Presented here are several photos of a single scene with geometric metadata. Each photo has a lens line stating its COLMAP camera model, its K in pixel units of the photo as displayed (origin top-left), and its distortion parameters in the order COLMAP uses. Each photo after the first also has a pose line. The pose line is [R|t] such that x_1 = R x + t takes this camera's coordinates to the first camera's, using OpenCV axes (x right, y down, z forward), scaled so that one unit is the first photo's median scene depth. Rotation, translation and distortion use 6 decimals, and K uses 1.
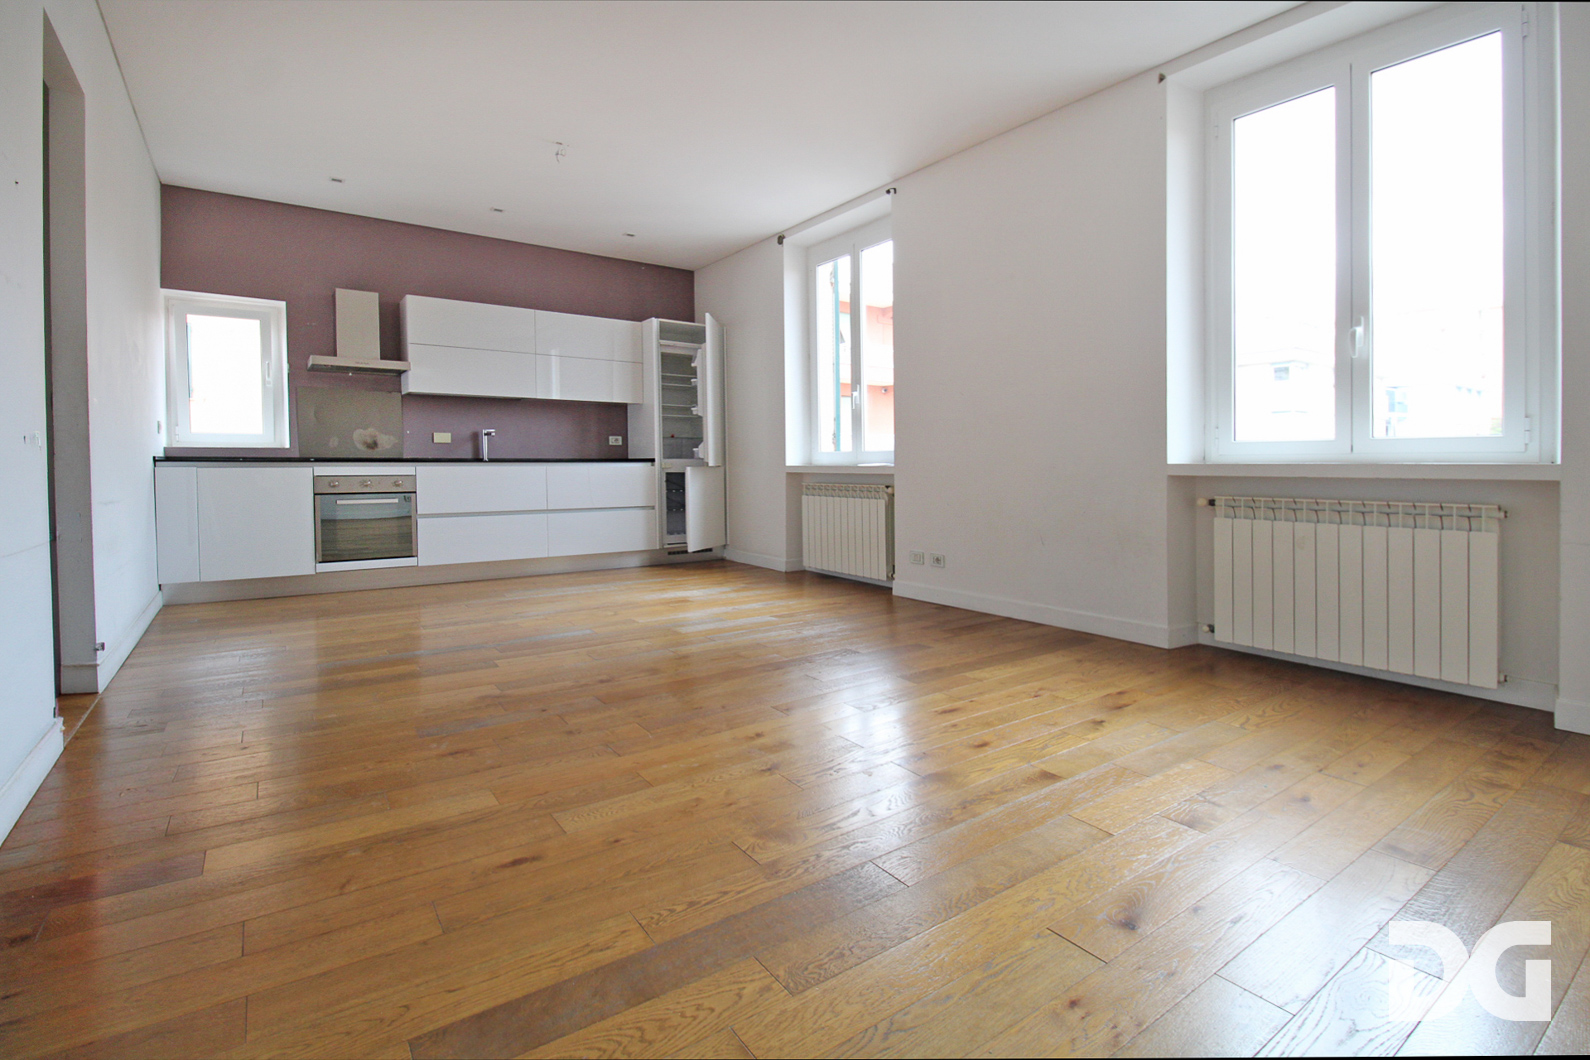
lens RADIAL K [[767.9, 0, 793.4], [0, 767.9, 522.9], [0, 0, 1]] dist [-0.012071, -0.010130]
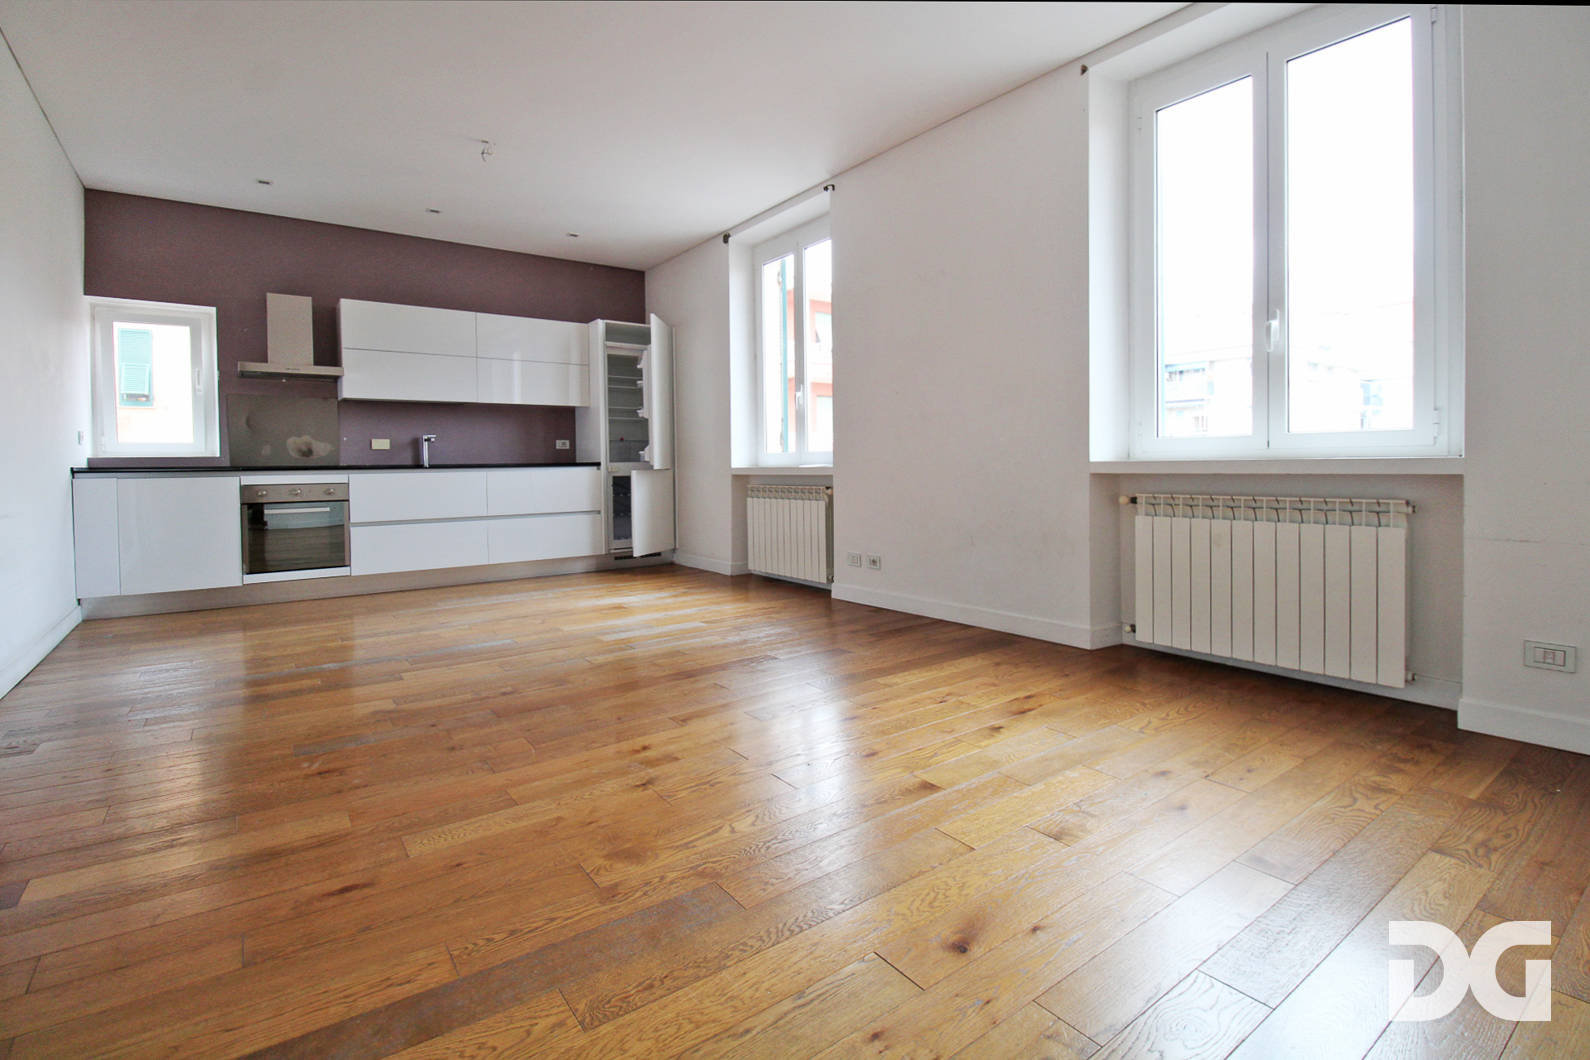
lens RADIAL K [[767.9, 0, 806.2], [0, 767.9, 523.5], [0, 0, 1]] dist [-0.012071, -0.010130]
pose [[0.999773, -0.014538, 0.015577, 0.115301], [0.014529, 0.999894, 0.000730, -0.003958], [-0.015586, -0.000504, 0.999878, 0.021452]]
